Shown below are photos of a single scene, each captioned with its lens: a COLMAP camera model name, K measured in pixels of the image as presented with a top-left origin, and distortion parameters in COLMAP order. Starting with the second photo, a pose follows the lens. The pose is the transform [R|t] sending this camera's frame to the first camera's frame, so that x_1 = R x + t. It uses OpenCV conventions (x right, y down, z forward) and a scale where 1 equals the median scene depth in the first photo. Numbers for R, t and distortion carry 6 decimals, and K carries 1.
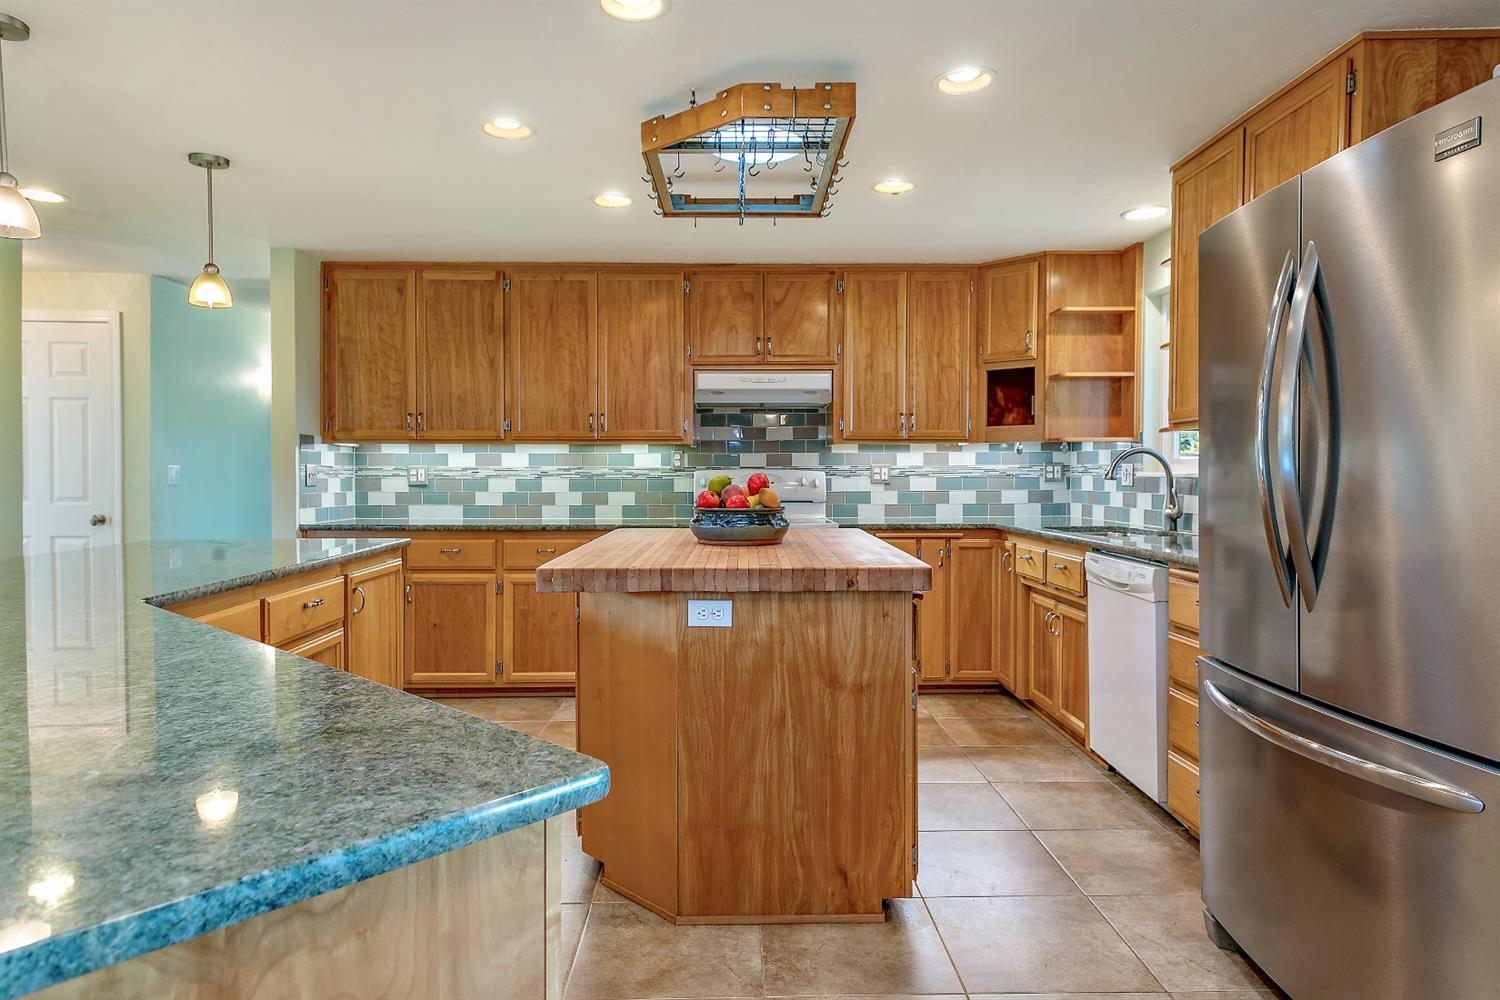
lens RADIAL K [[894.1, 0, 750.0], [0, 894.1, 500.0], [0, 0, 1]] dist [0.019804, 0.000634]
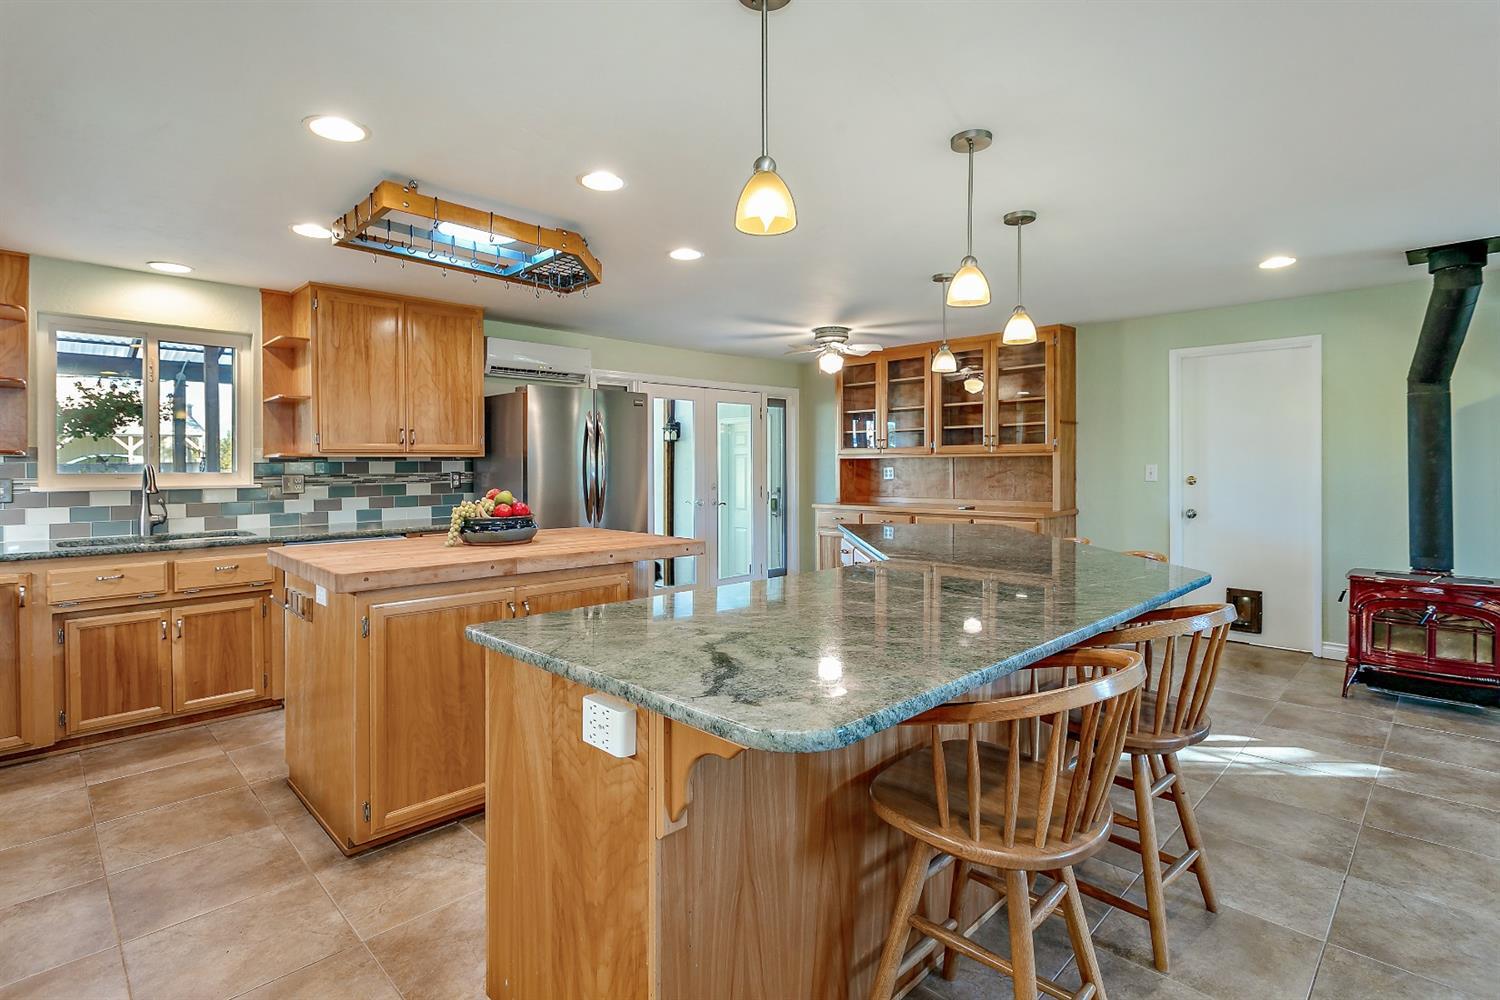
lens RADIAL K [[724.6, 0, 750.0], [0, 724.6, 500.0], [0, 0, 1]] dist [0.019208, 0.000544]
pose [[-0.669551, -0.031926, 0.742079, -0.635447], [0.030355, 0.997065, 0.070285, -0.046222], [-0.742145, 0.069585, -0.666617, 0.877349]]
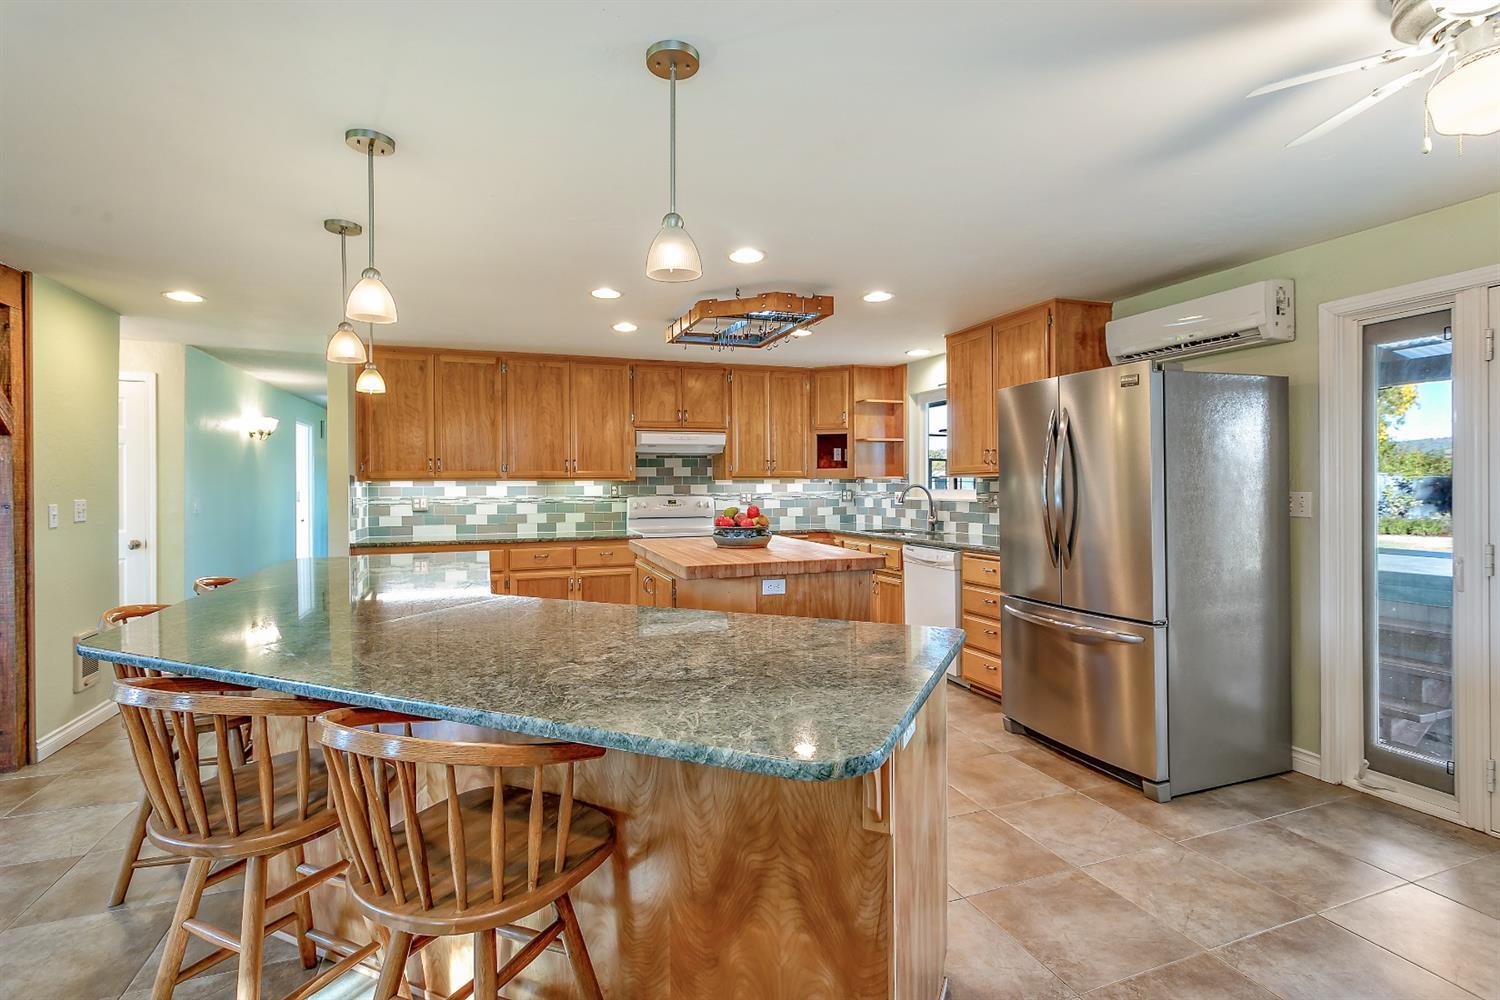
lens RADIAL K [[692.2, 0, 750.0], [0, 692.2, 500.0], [0, 0, 1]] dist [0.002471, 0.000369]
pose [[0.948990, -0.012668, 0.315053, -0.247731], [0.015996, 0.999840, -0.007980, -0.017900], [-0.314901, 0.012612, 0.949041, -0.149066]]
